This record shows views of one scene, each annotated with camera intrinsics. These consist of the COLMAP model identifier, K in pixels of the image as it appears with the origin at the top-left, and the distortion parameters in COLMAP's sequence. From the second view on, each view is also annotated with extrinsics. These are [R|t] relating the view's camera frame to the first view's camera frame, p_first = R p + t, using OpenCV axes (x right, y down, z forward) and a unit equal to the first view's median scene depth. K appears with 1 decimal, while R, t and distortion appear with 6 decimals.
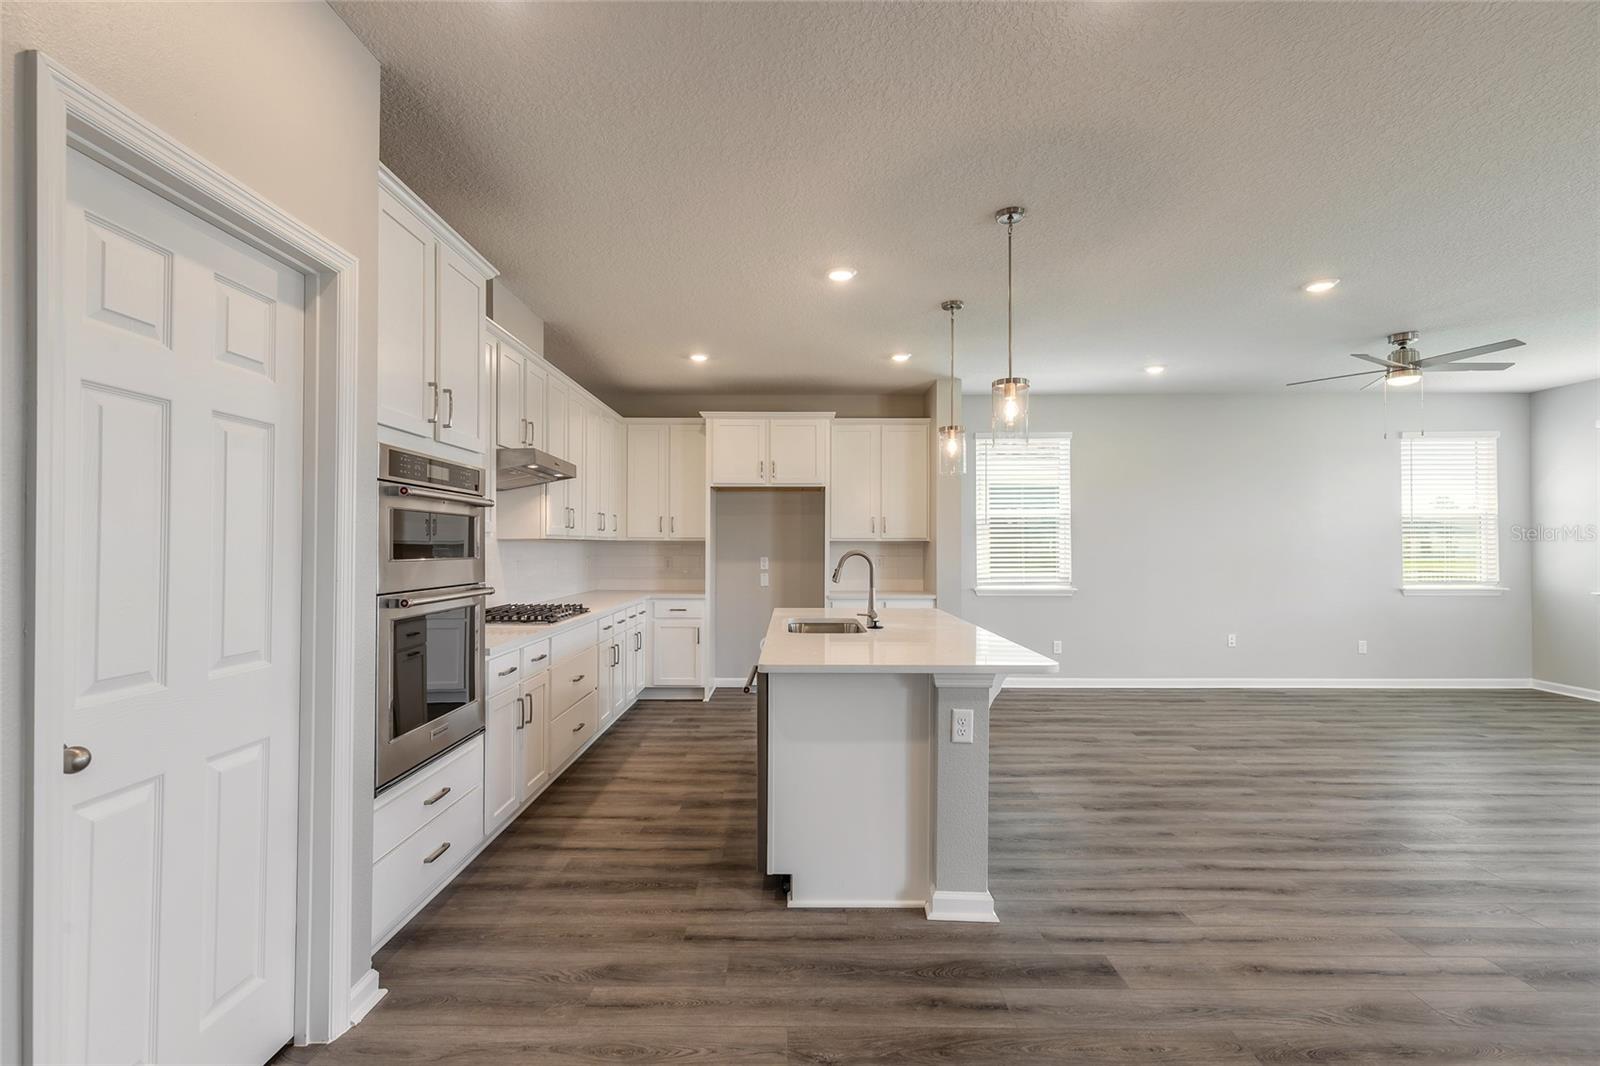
lens RADIAL K [[721.8, 0, 793.6], [0, 721.8, 539.9], [0, 0, 1]] dist [0.007720, -0.001134]
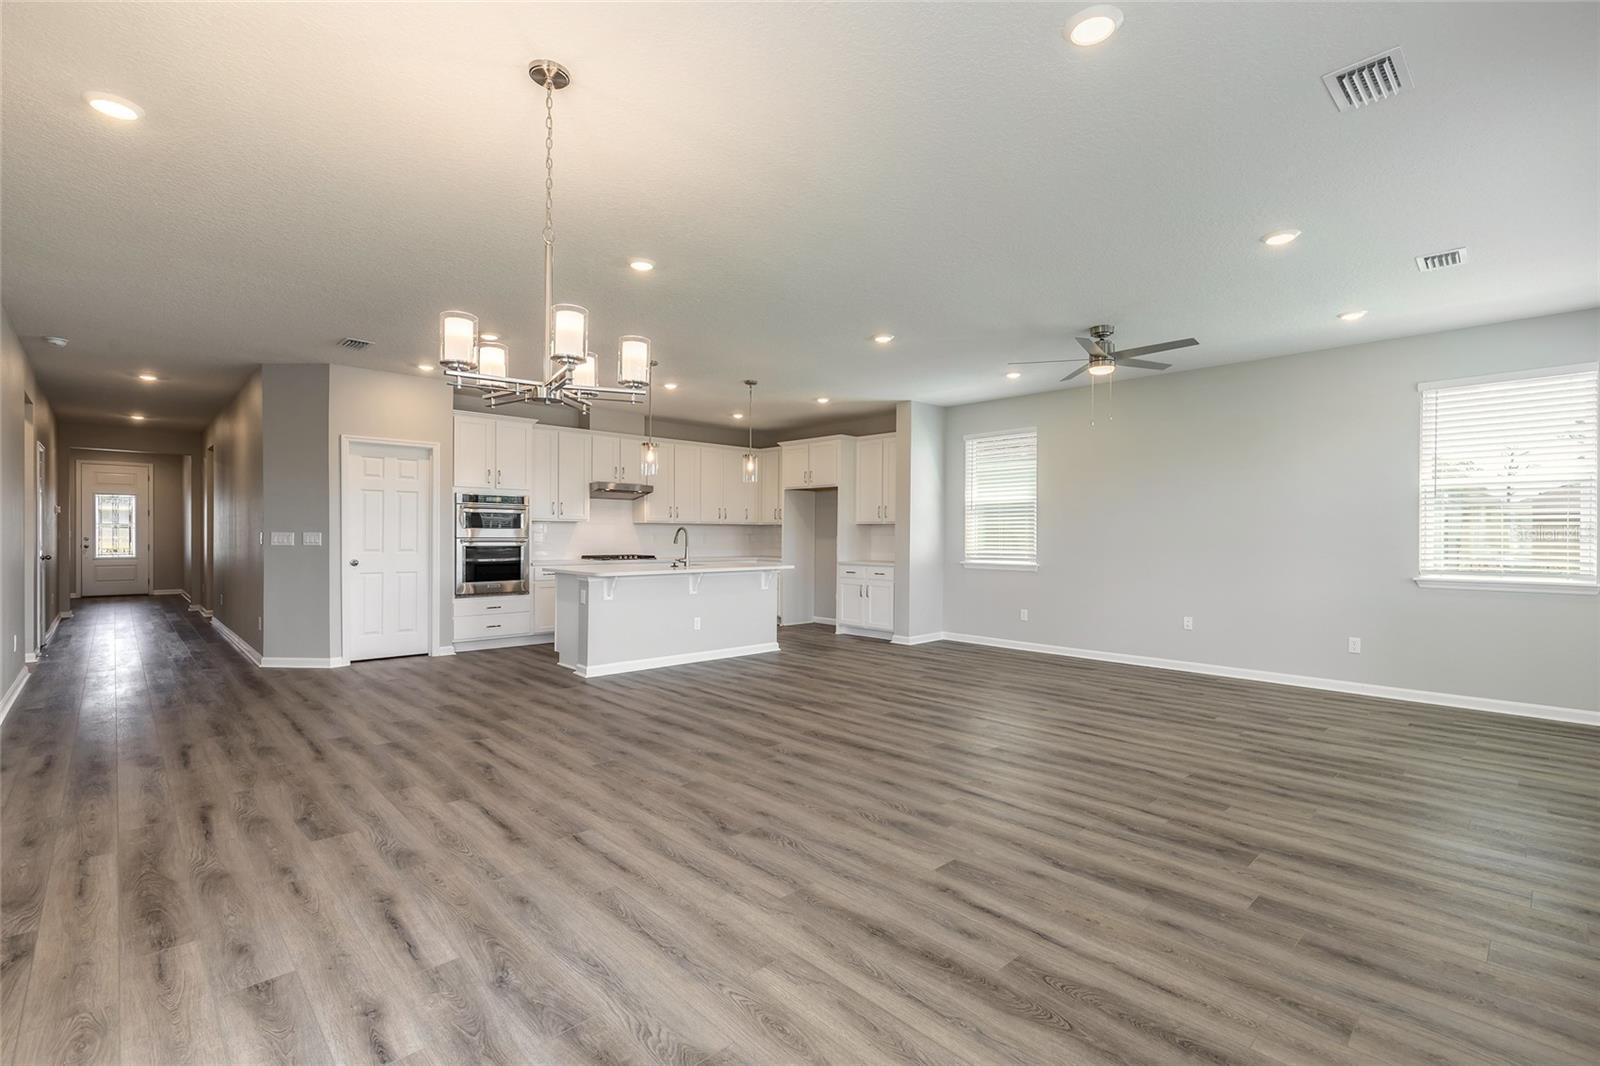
lens RADIAL K [[721.8, 0, 790.5], [0, 721.8, 540.0], [0, 0, 1]] dist [0.007720, -0.001134]
pose [[0.684359, 0.008757, -0.729092, 1.801921], [0.000561, 0.999921, 0.012537, 0.027041], [0.729145, -0.008989, 0.684301, -0.104900]]
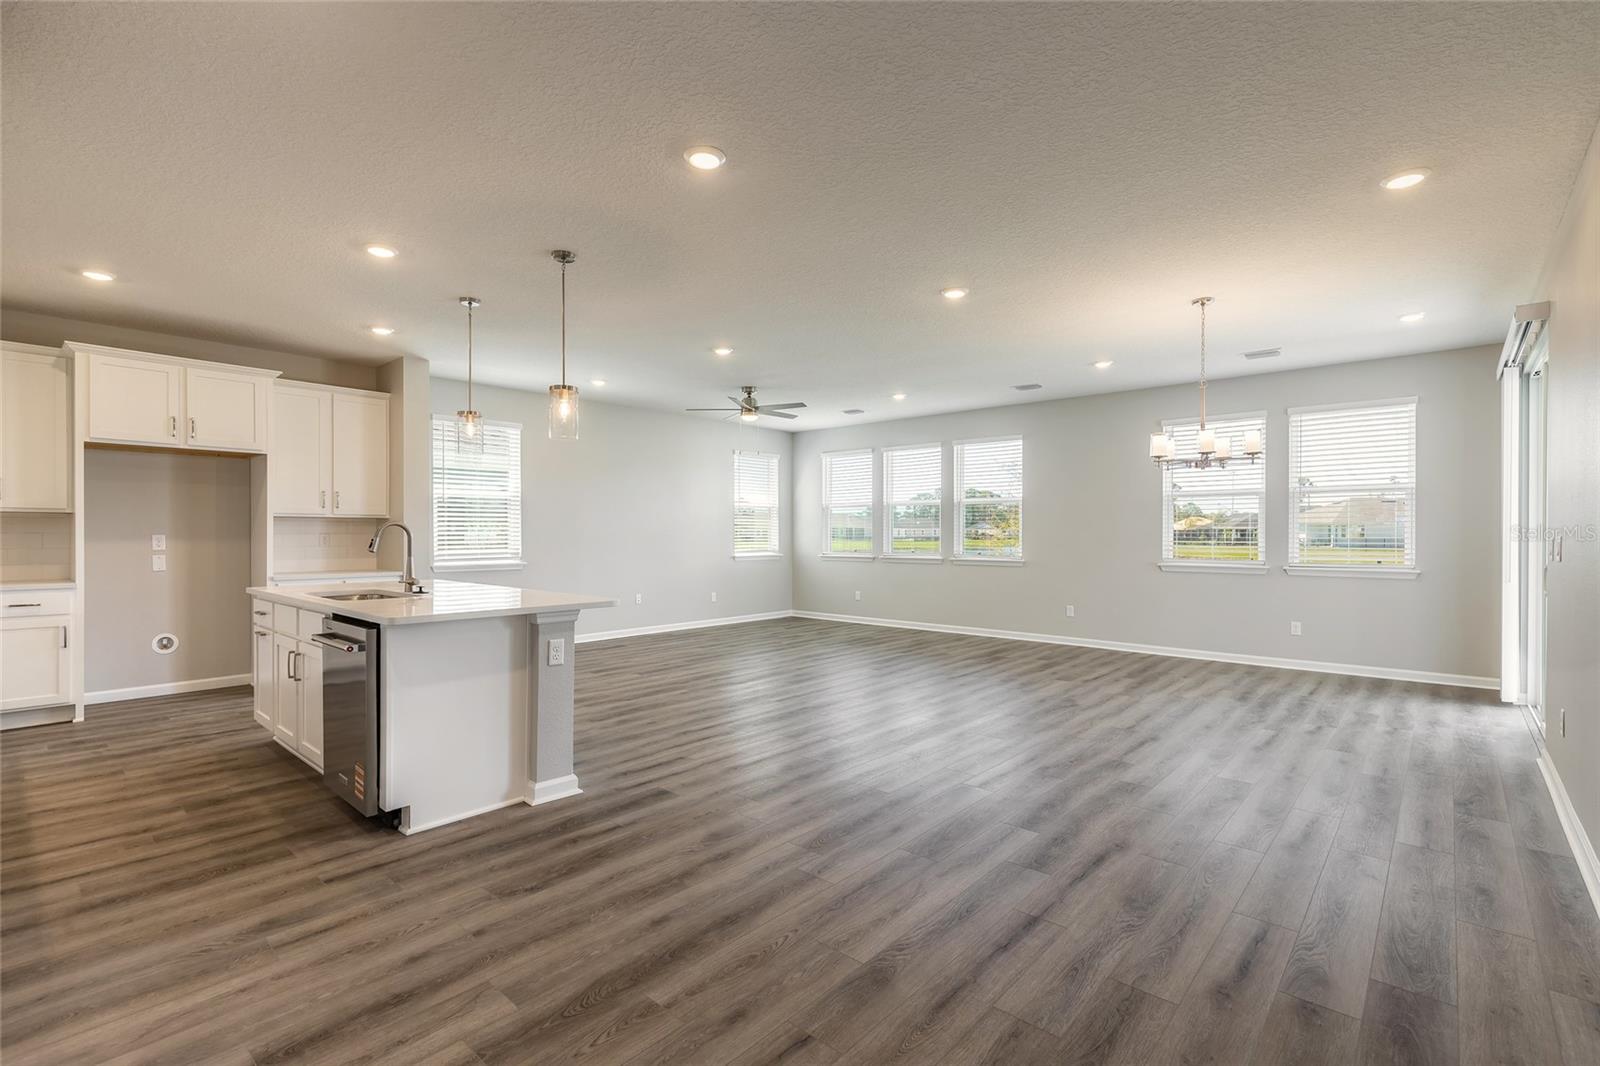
lens RADIAL K [[721.8, 0, 796.8], [0, 721.8, 538.8], [0, 0, 1]] dist [0.007720, -0.001134]
pose [[0.665251, -0.003942, 0.746609, -0.328557], [-0.007656, 0.999897, 0.012100, 0.025187], [-0.746581, -0.013765, 0.665153, -0.136812]]
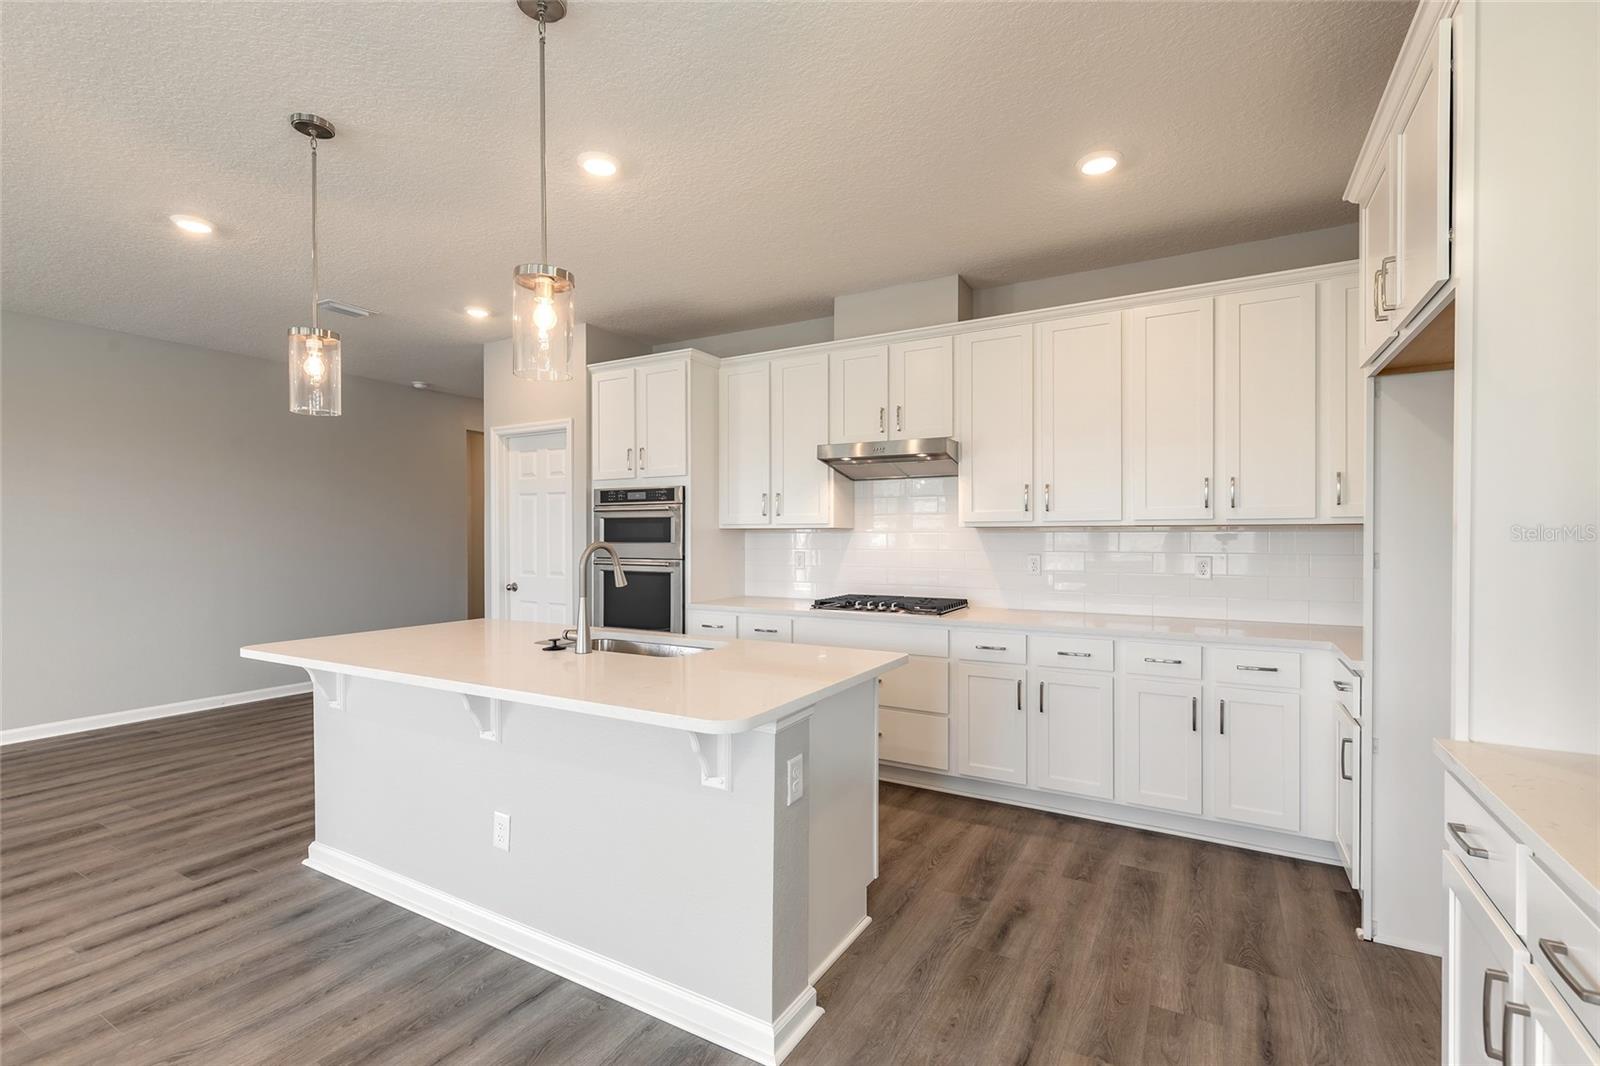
lens RADIAL K [[721.8, 0, 794.1], [0, 721.8, 535.3], [0, 0, 1]] dist [0.007720, -0.001134]
pose [[-0.501291, -0.000554, -0.865279, 0.637861], [0.008064, 0.999953, -0.005312, 0.014939], [0.865241, -0.009640, -0.501263, 1.621988]]
